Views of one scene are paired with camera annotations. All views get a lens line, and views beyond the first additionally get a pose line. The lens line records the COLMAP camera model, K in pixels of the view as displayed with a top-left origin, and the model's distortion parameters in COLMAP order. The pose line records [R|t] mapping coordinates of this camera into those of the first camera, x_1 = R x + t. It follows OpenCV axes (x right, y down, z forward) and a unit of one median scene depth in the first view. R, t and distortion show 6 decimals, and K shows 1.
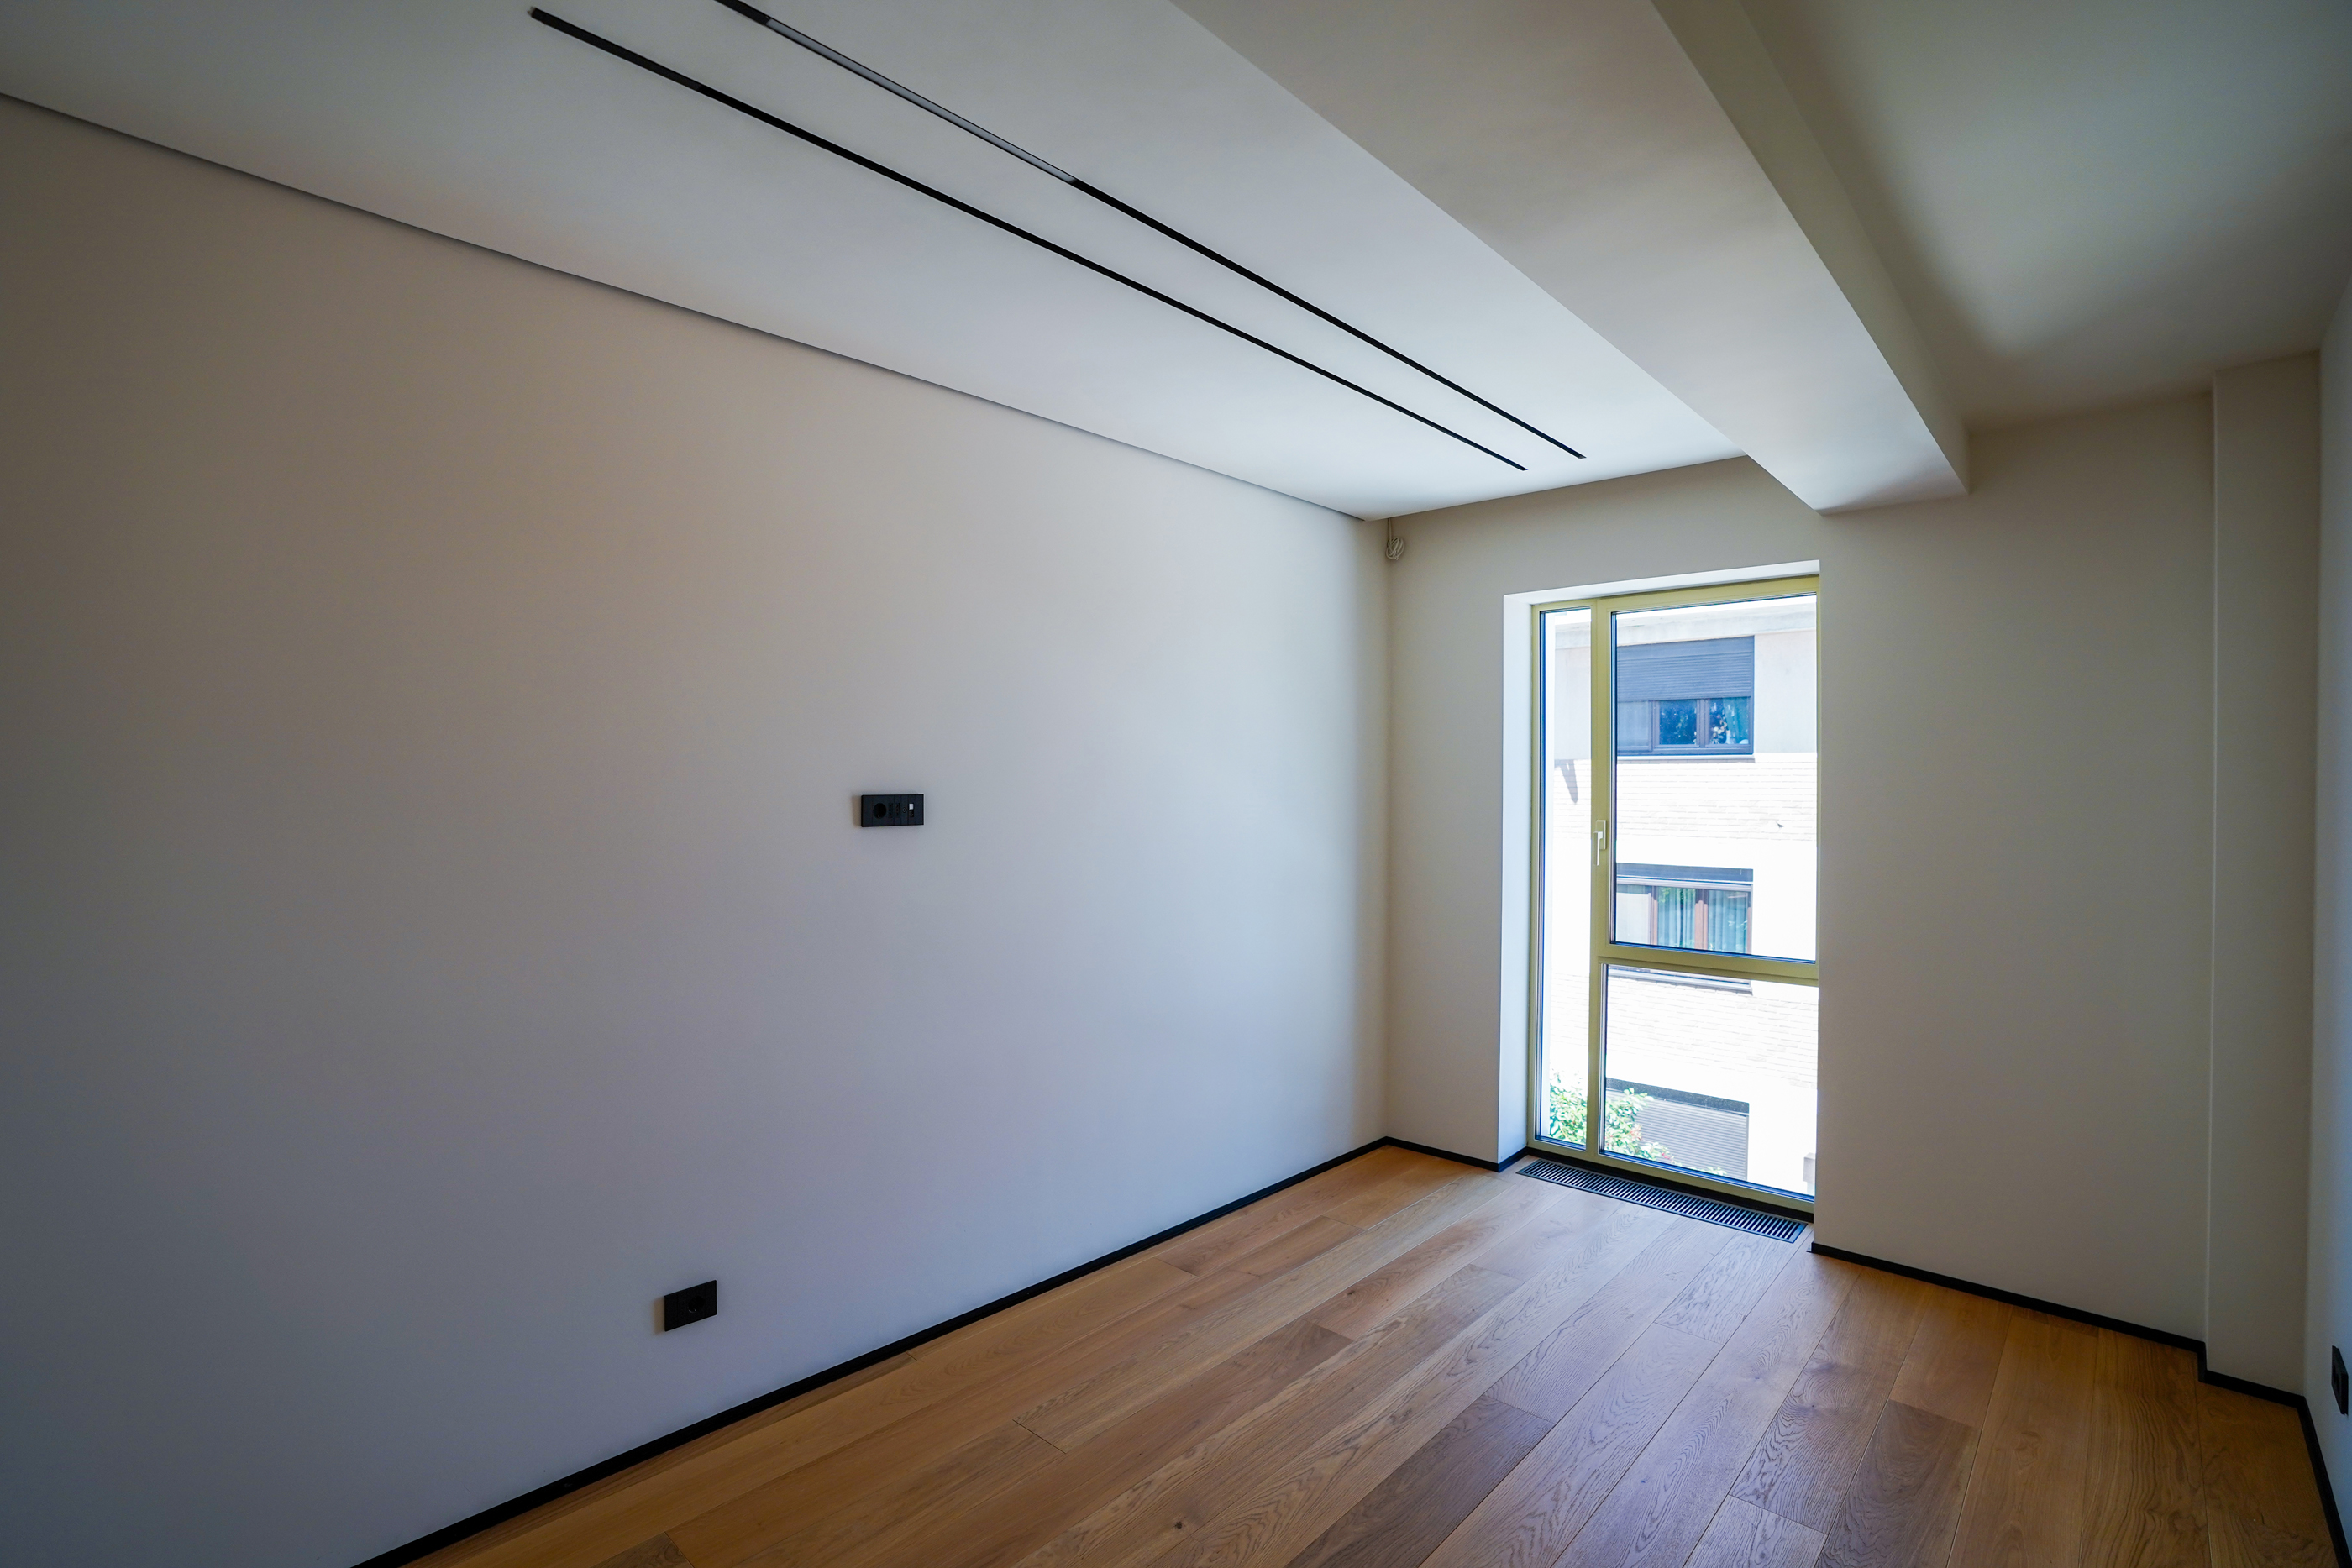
lens RADIAL K [[1083.2, 0, 1163.7], [0, 1083.2, 785.1], [0, 0, 1]] dist [-0.068781, 0.027413]
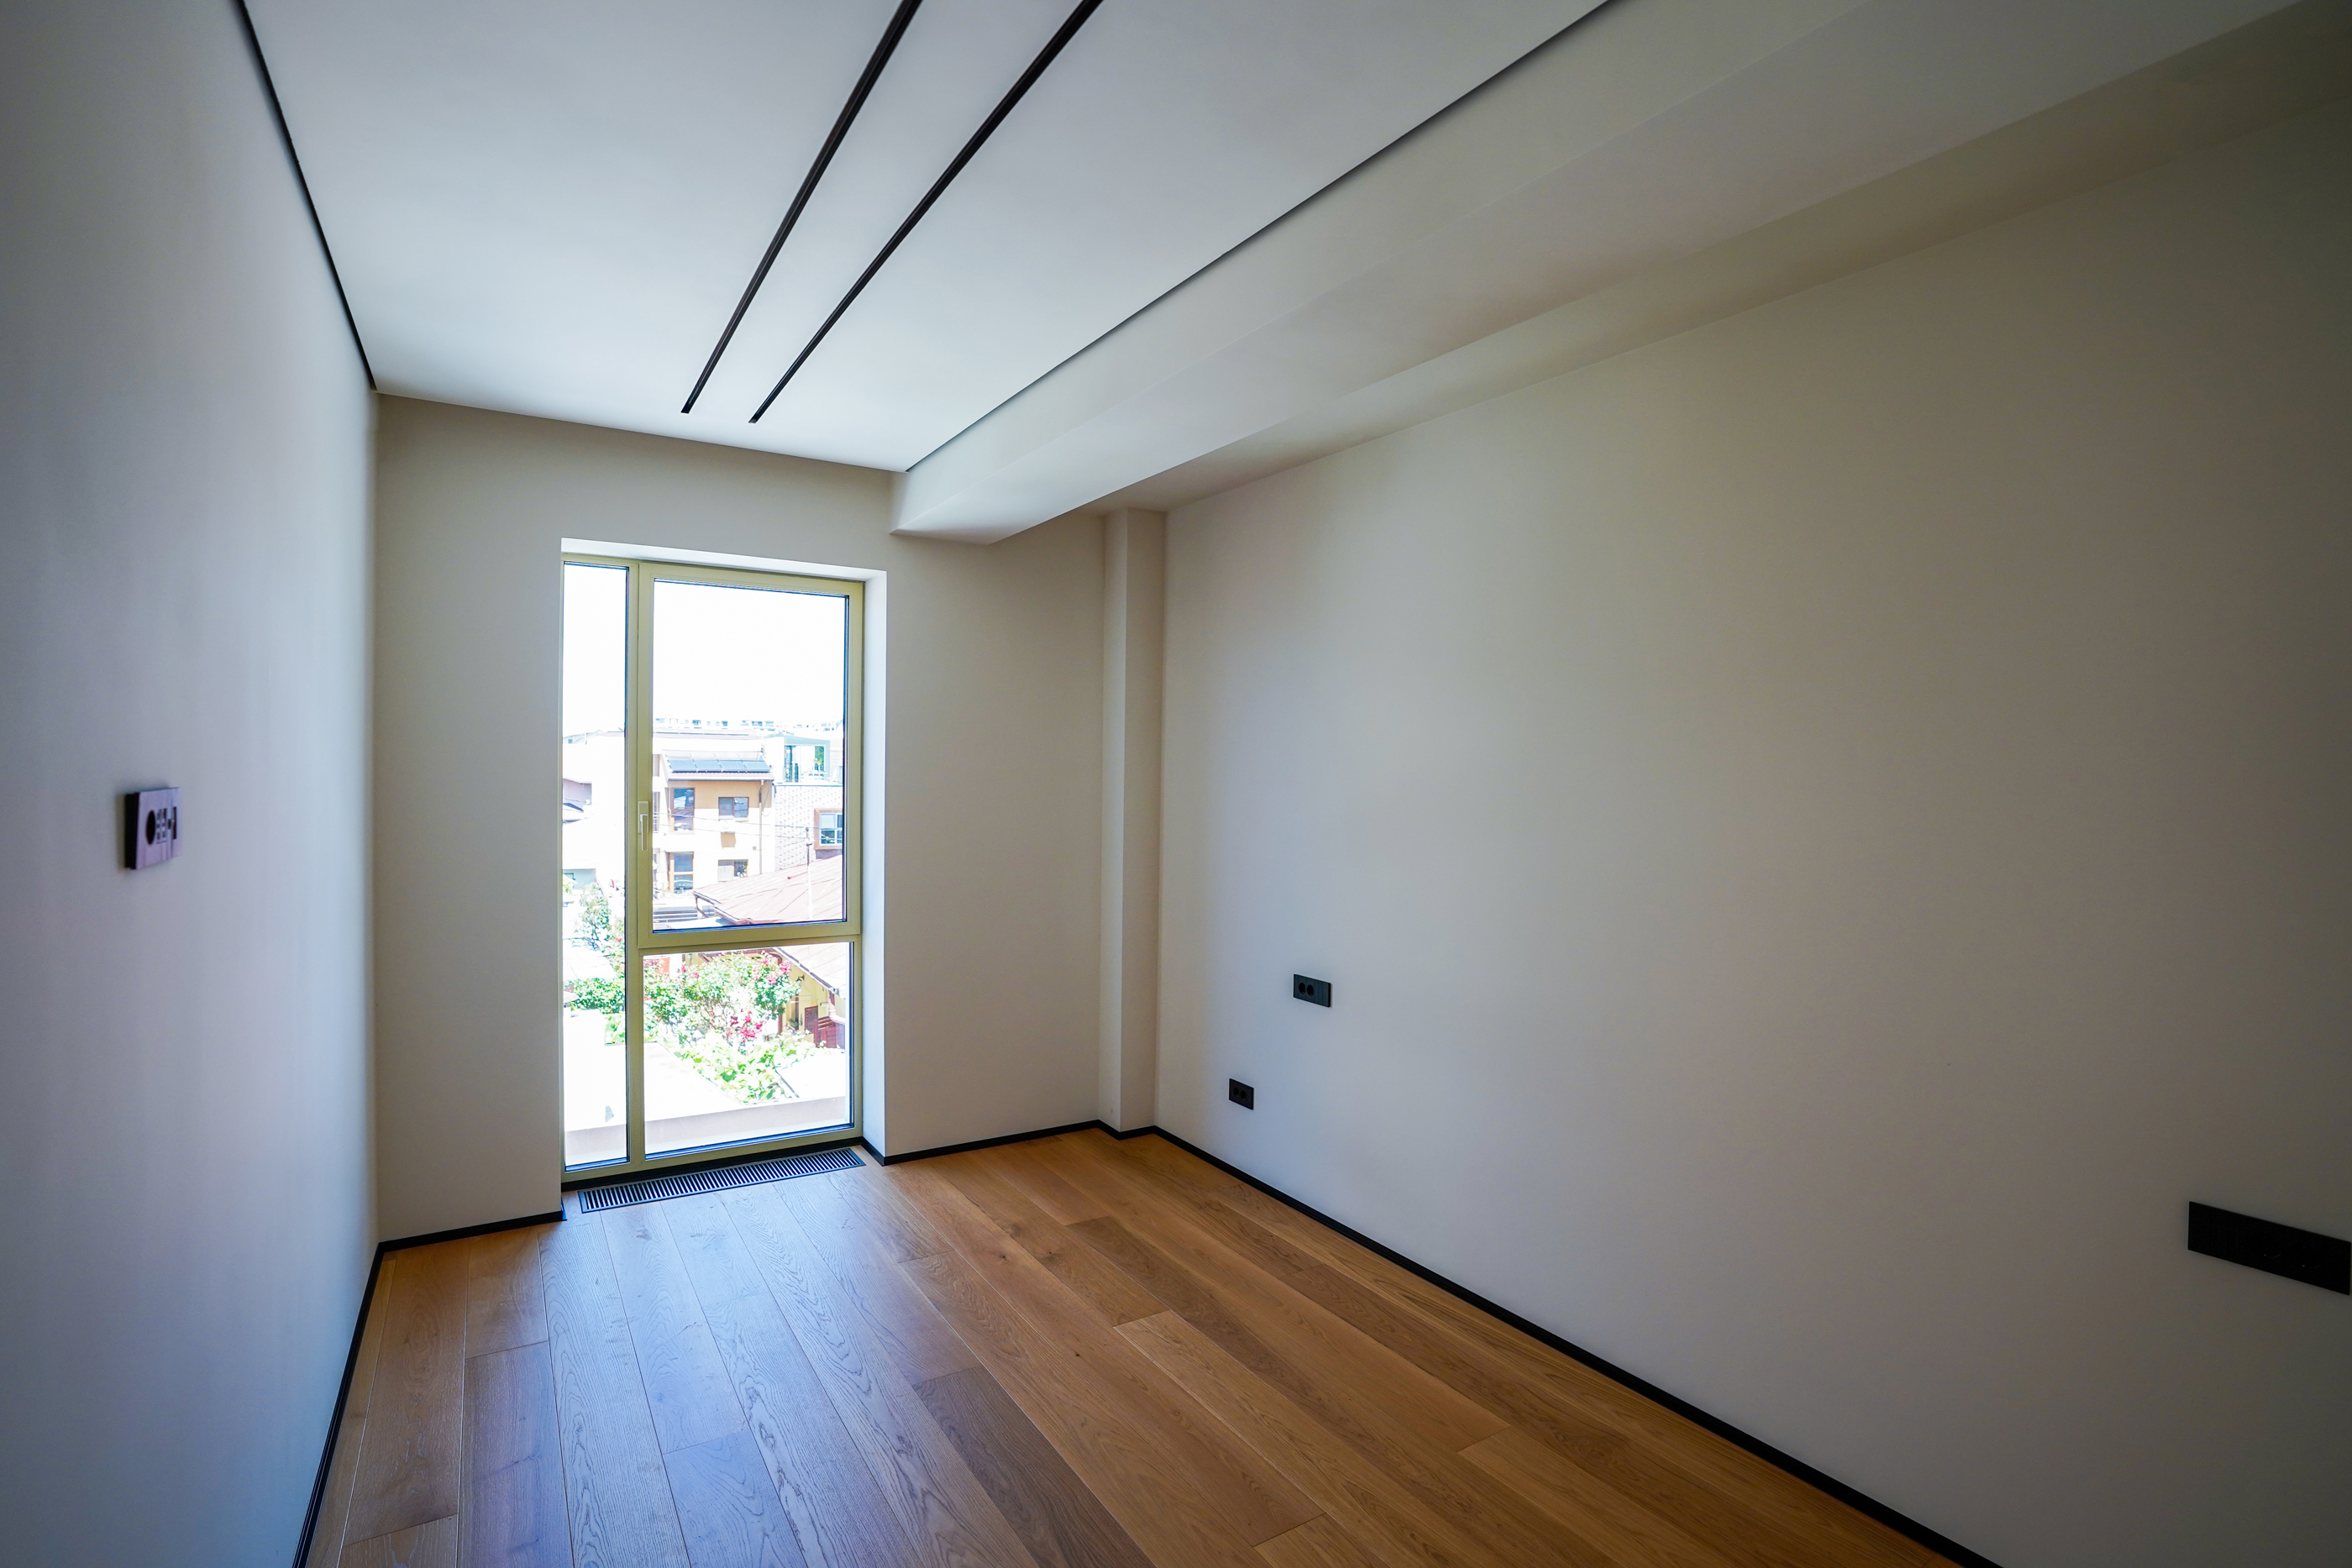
lens RADIAL K [[1083.2, 0, 1163.7], [0, 1083.2, 785.1], [0, 0, 1]] dist [-0.068781, 0.027413]
pose [[0.240422, -0.016015, 0.970536, -0.422606], [-0.013901, 0.999705, 0.019940, -0.007805], [-0.970569, -0.018285, 0.240128, 0.381567]]
